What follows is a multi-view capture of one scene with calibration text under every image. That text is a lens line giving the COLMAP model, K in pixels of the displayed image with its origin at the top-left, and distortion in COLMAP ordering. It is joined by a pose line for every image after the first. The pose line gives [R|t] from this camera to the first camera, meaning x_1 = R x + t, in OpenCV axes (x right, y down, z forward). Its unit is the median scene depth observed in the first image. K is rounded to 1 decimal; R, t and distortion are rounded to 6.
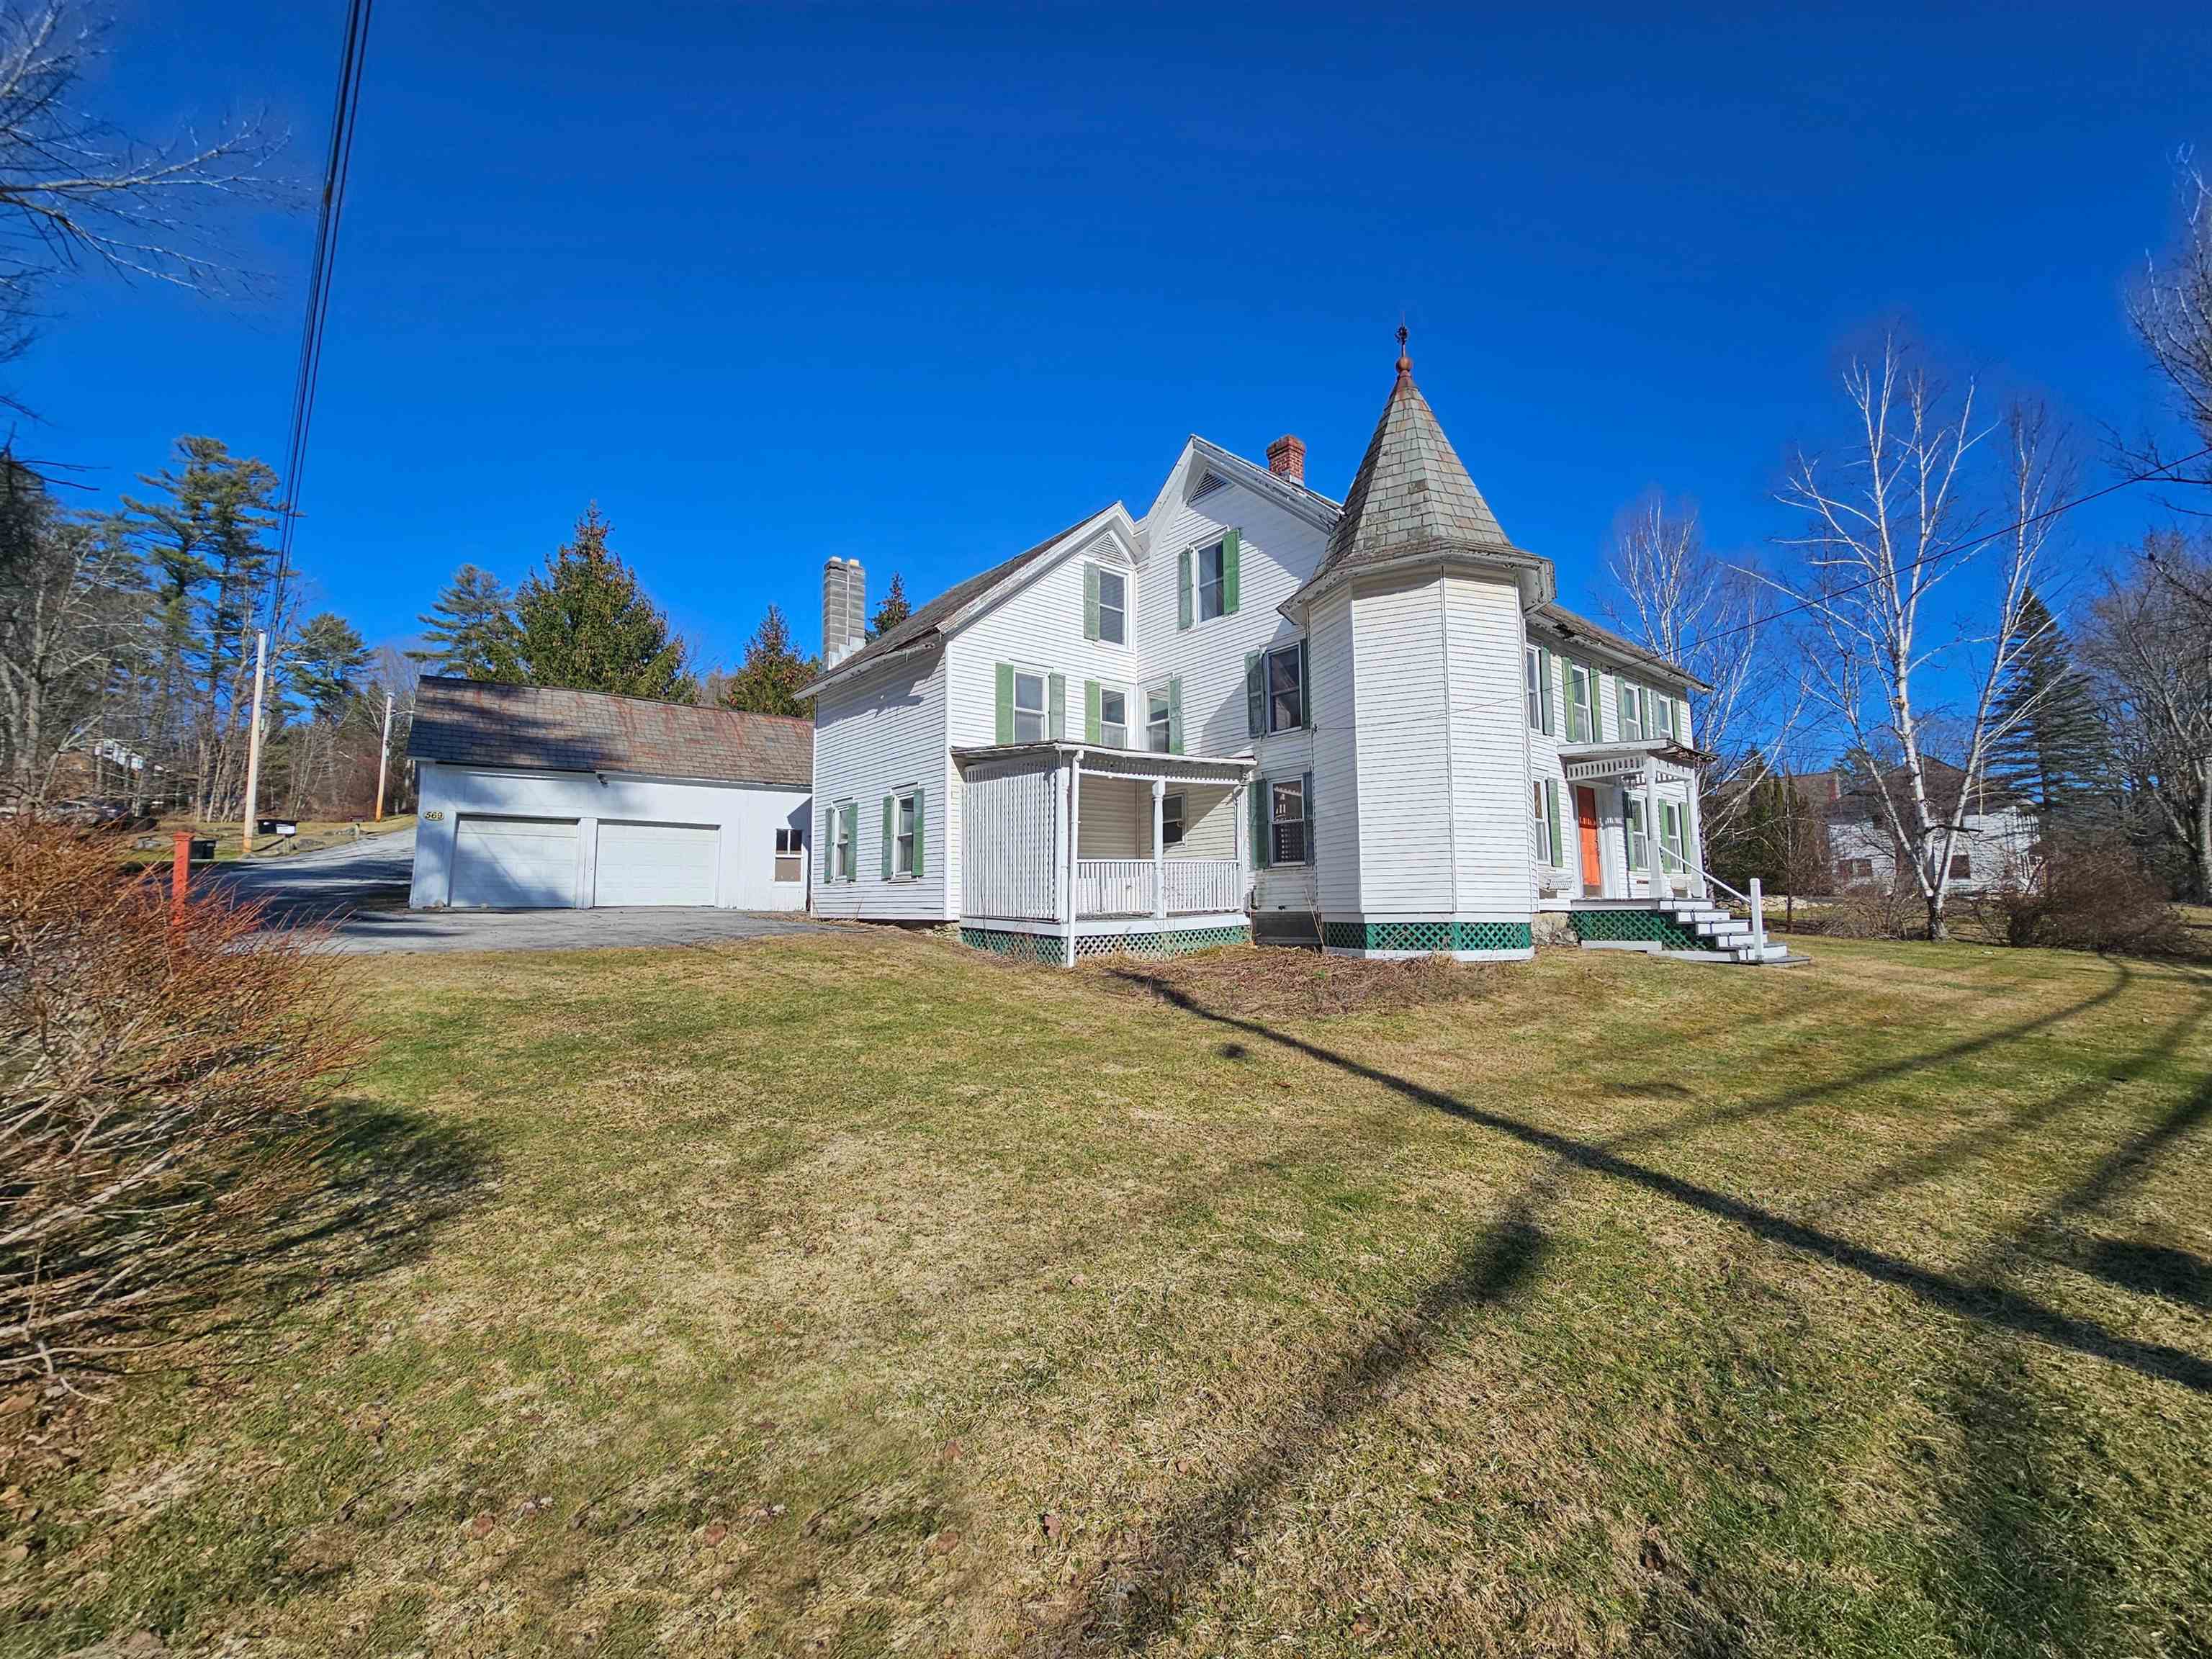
lens RADIAL K [[915.5, 0, 1101.8], [0, 915.5, 823.4], [0, 0, 1]] dist [-0.005480, 0.000062]
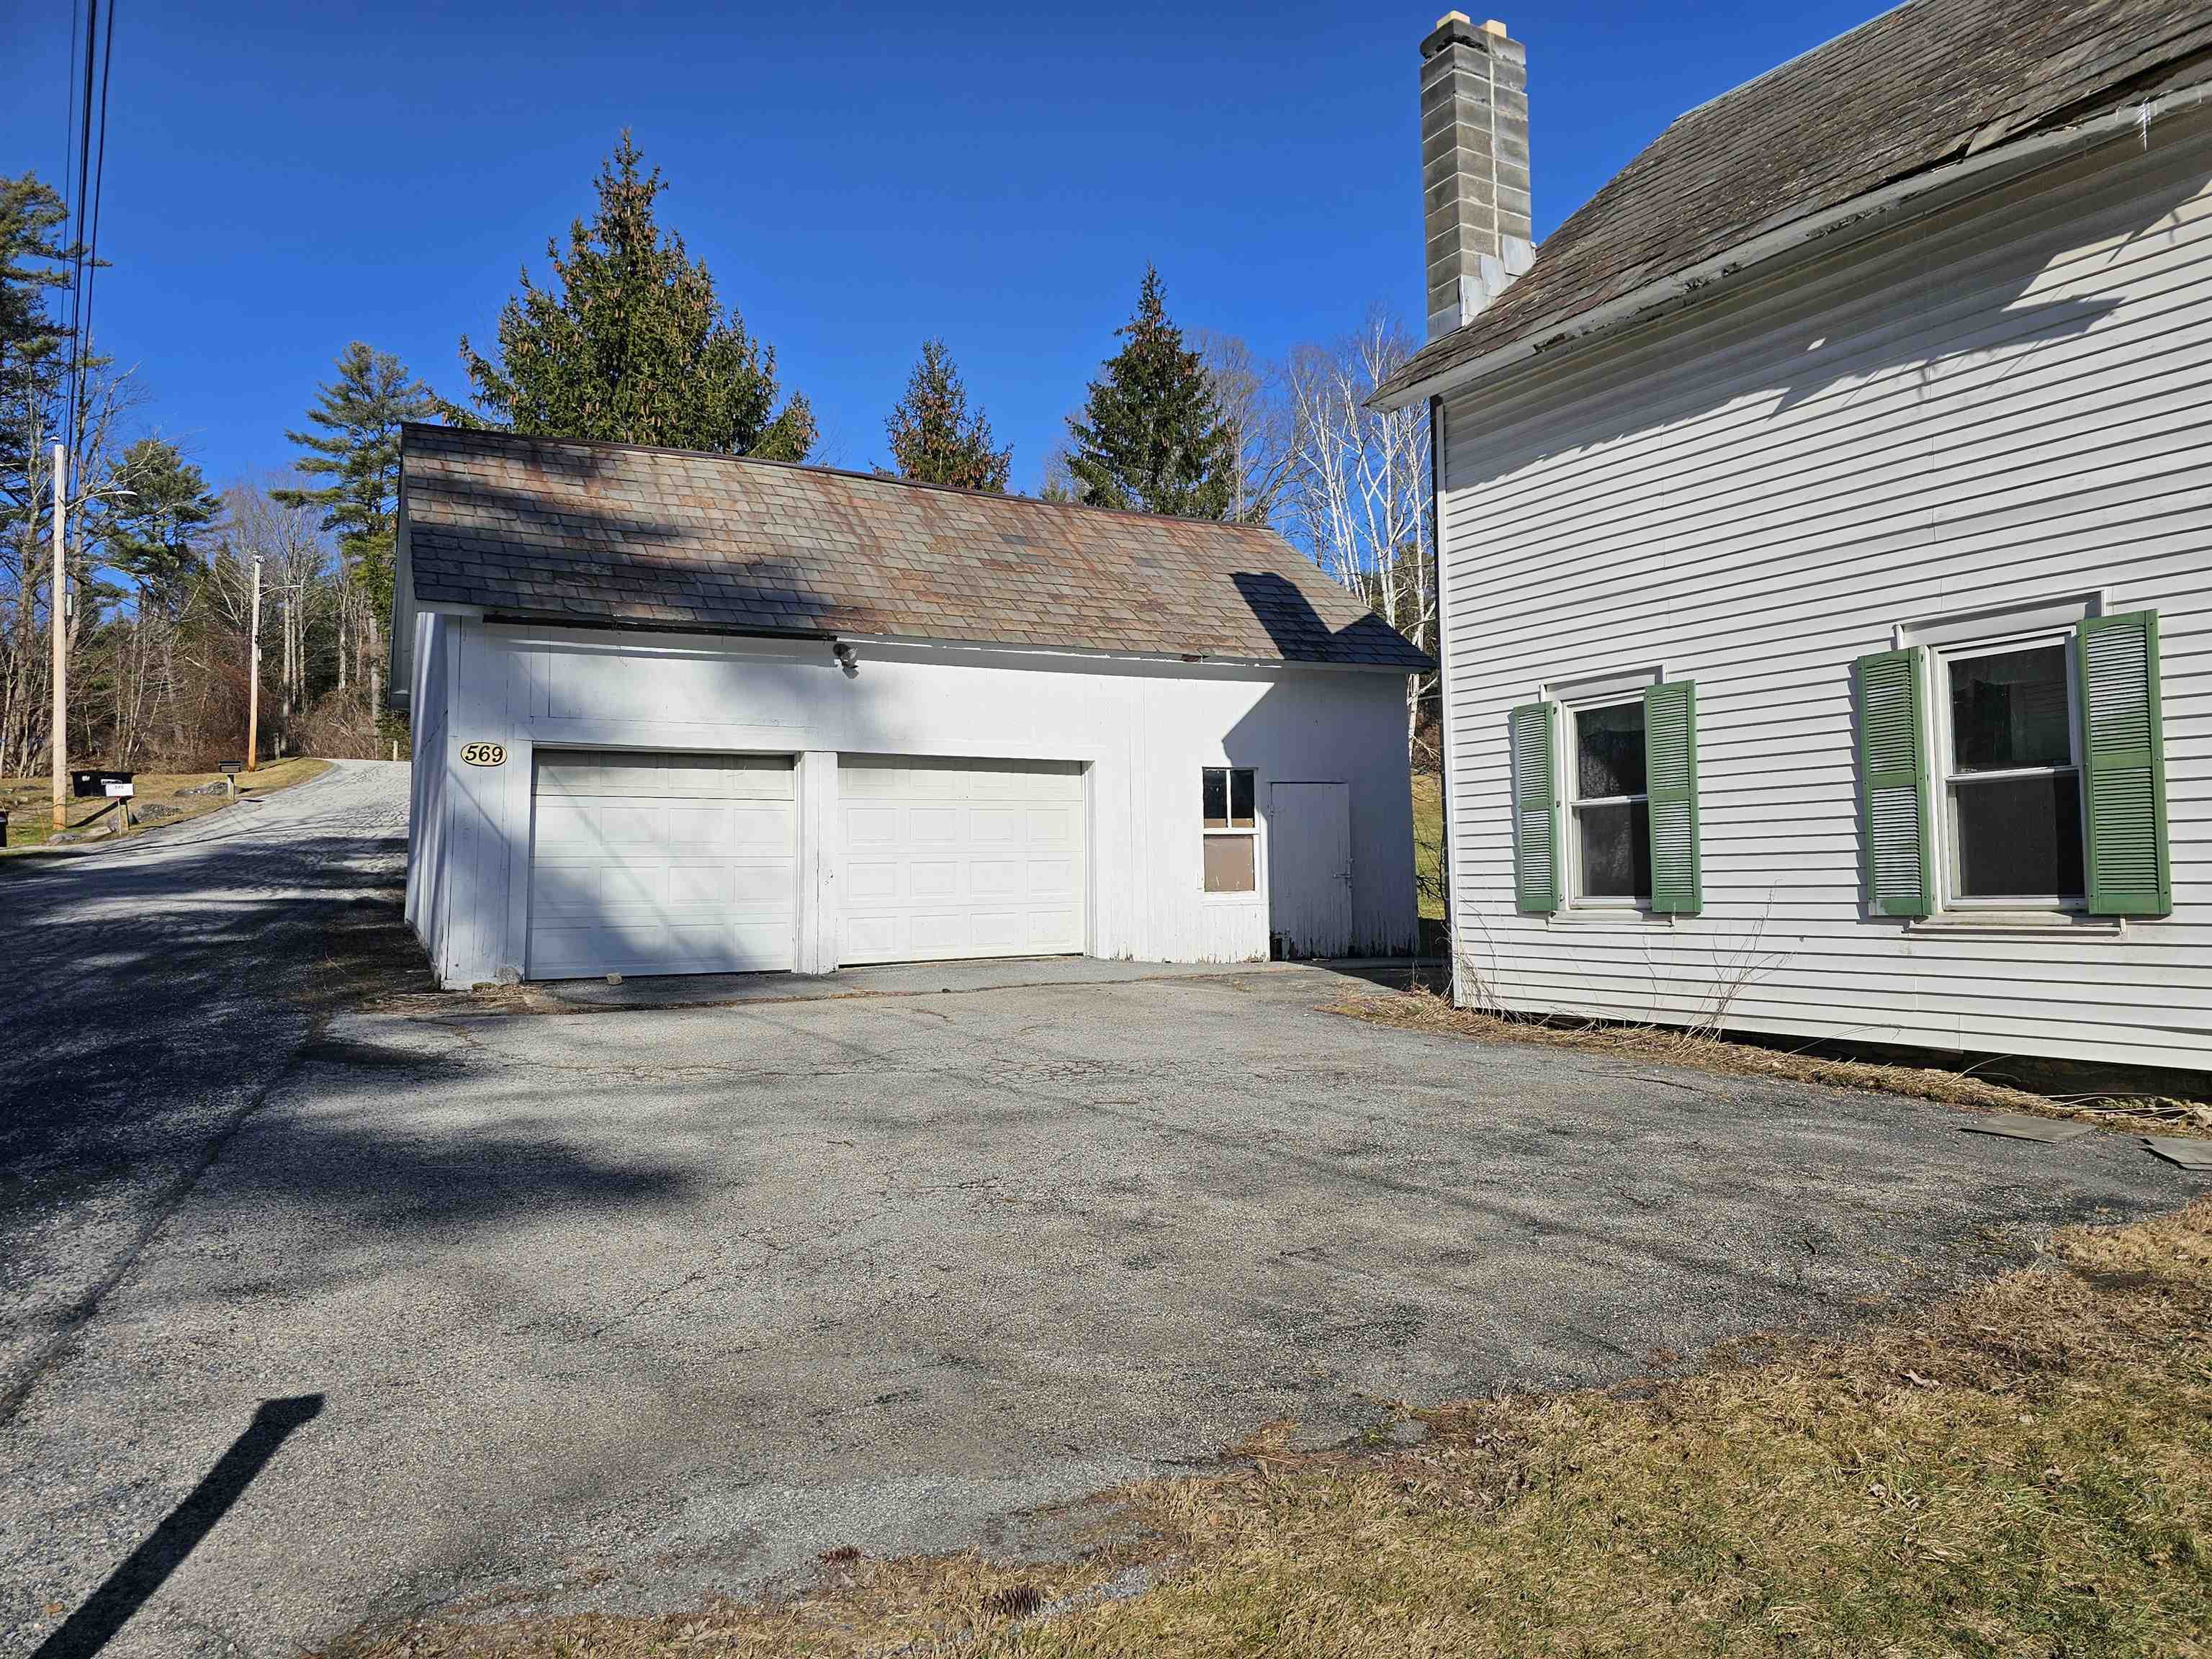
lens RADIAL K [[1479.0, 0, 1106.0], [0, 1479.0, 829.5], [0, 0, 1]] dist [0.091564, -0.086193]
pose [[0.988775, -0.018882, -0.148212, -0.419193], [0.027047, 0.998214, 0.053274, -0.004277], [0.146941, -0.056685, 0.987520, 0.448844]]
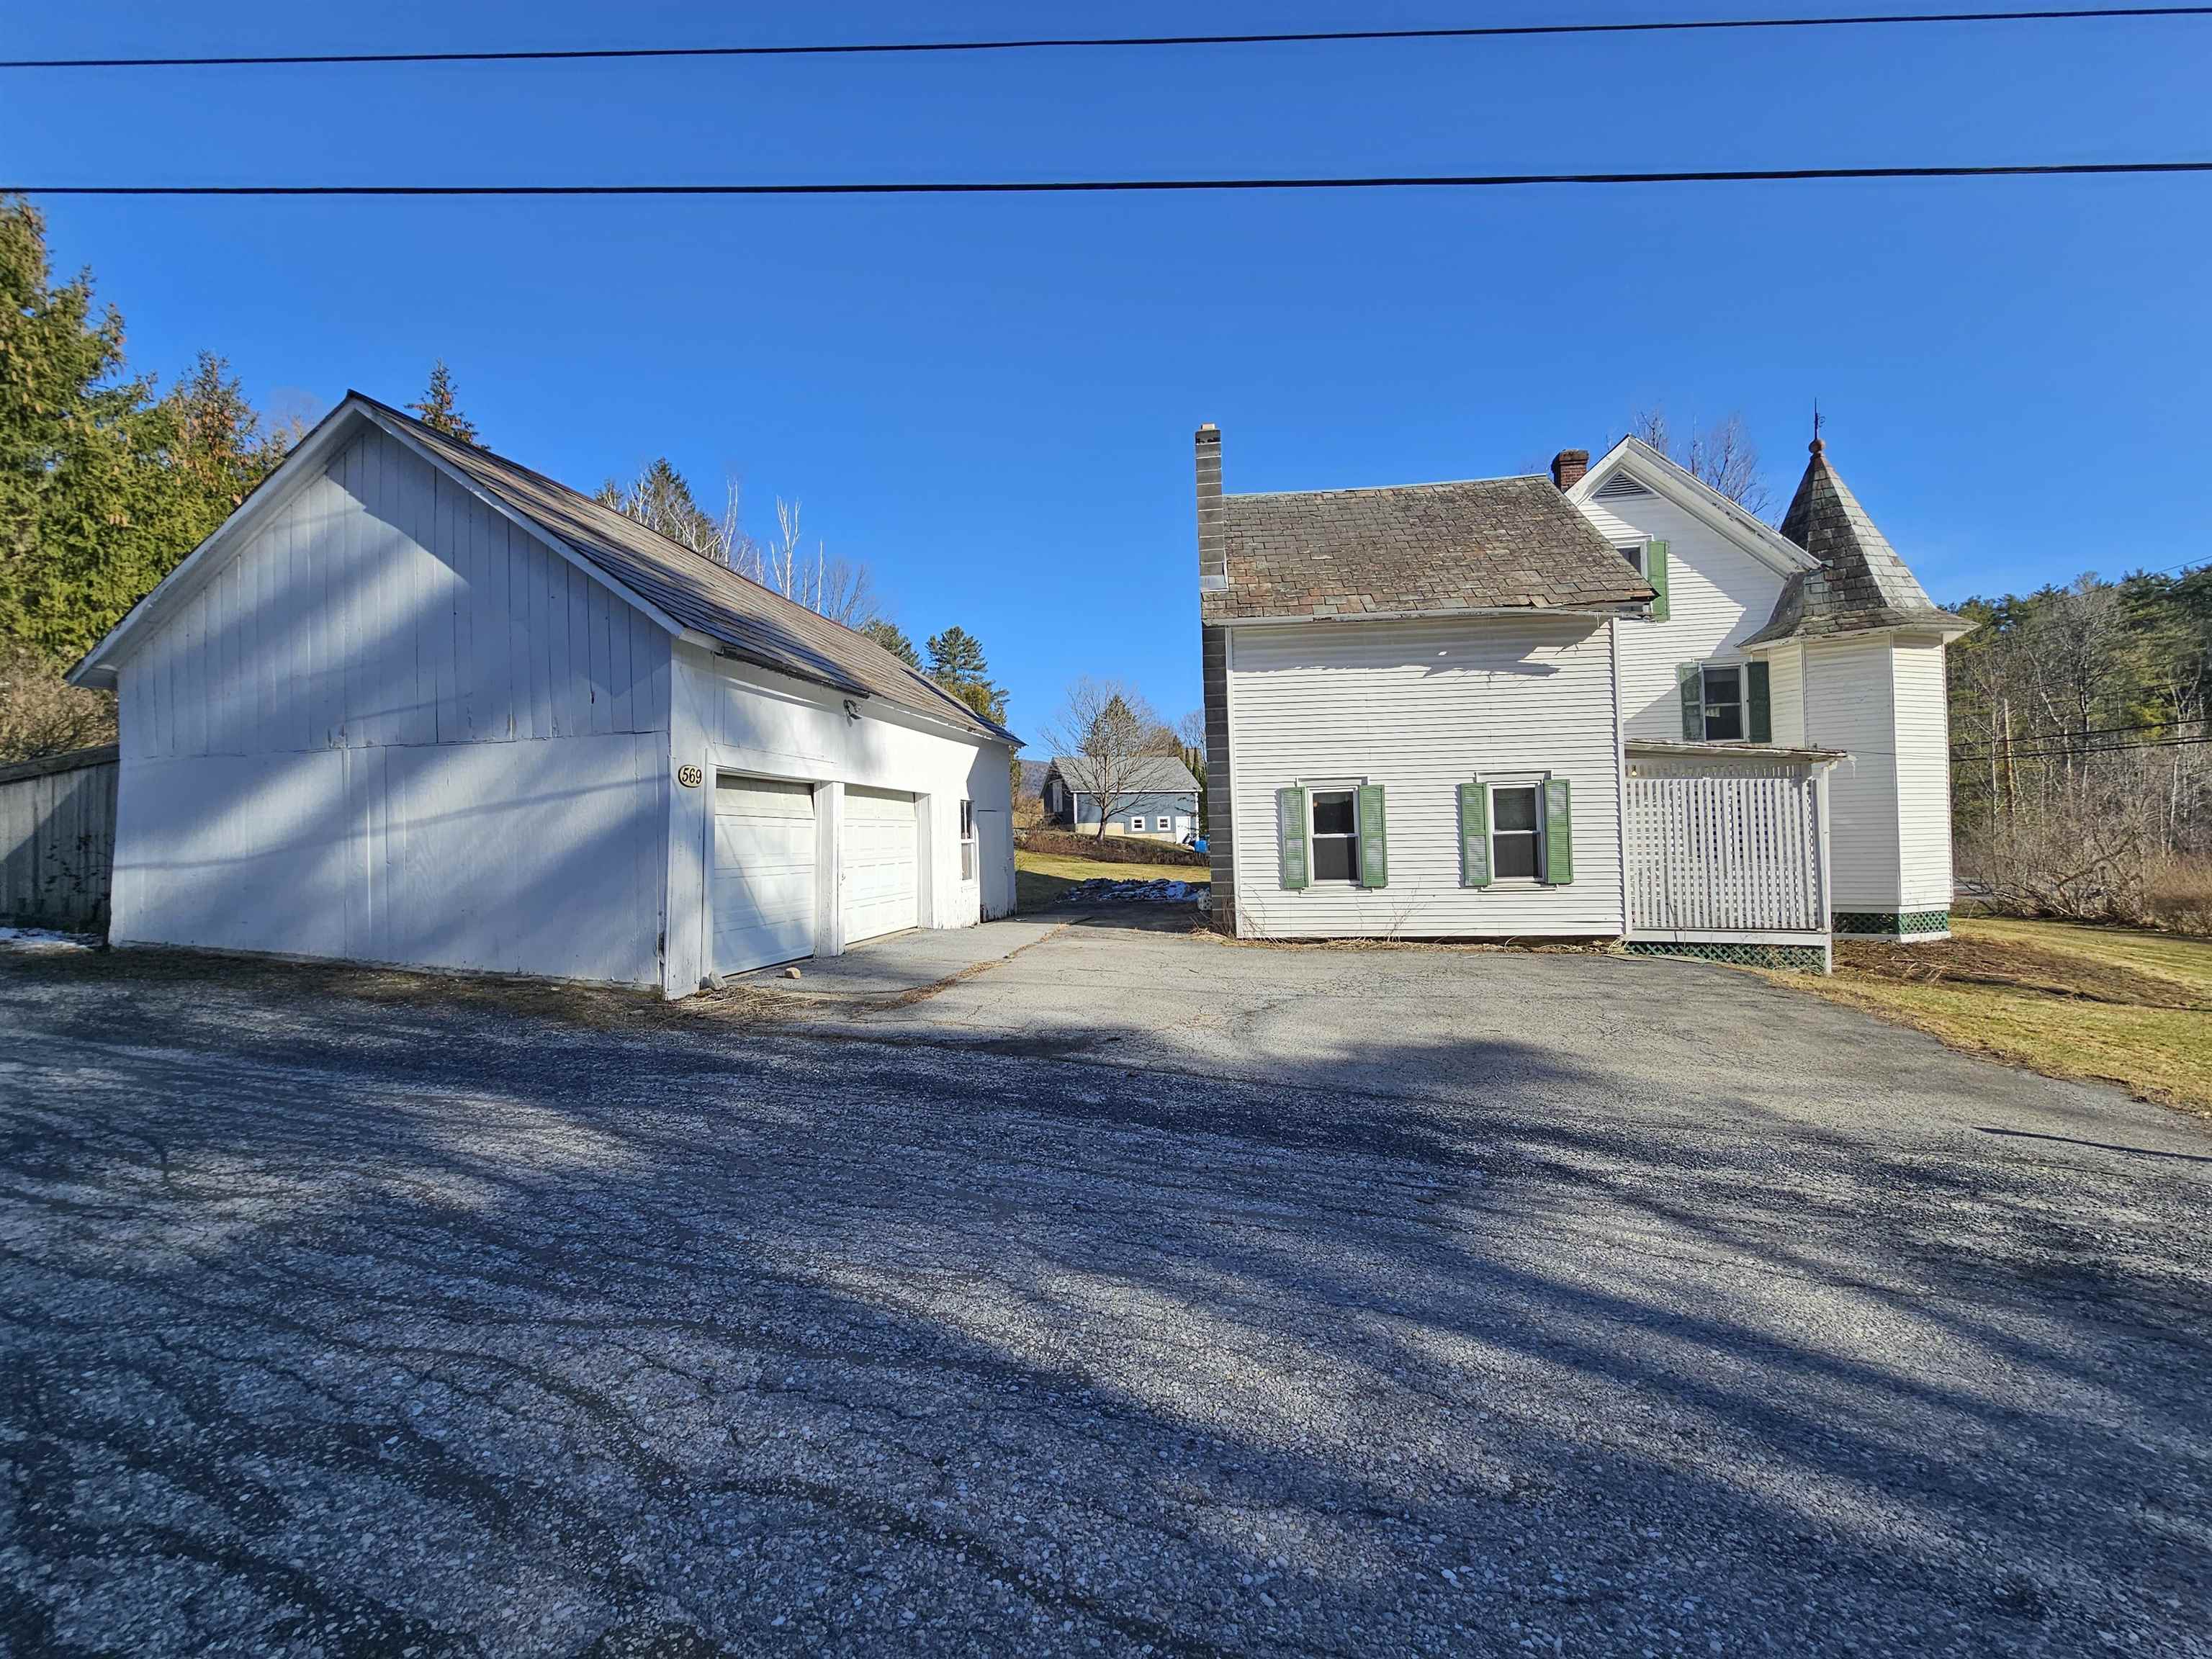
lens RADIAL K [[884.6, 0, 1103.7], [0, 884.6, 834.9], [0, 0, 1]] dist [-0.001191, -0.000042]
pose [[0.729928, -0.008871, 0.683466, -0.988984], [-0.042991, 0.997340, 0.058858, -0.016066], [-0.682170, -0.072346, 0.727605, 0.653004]]
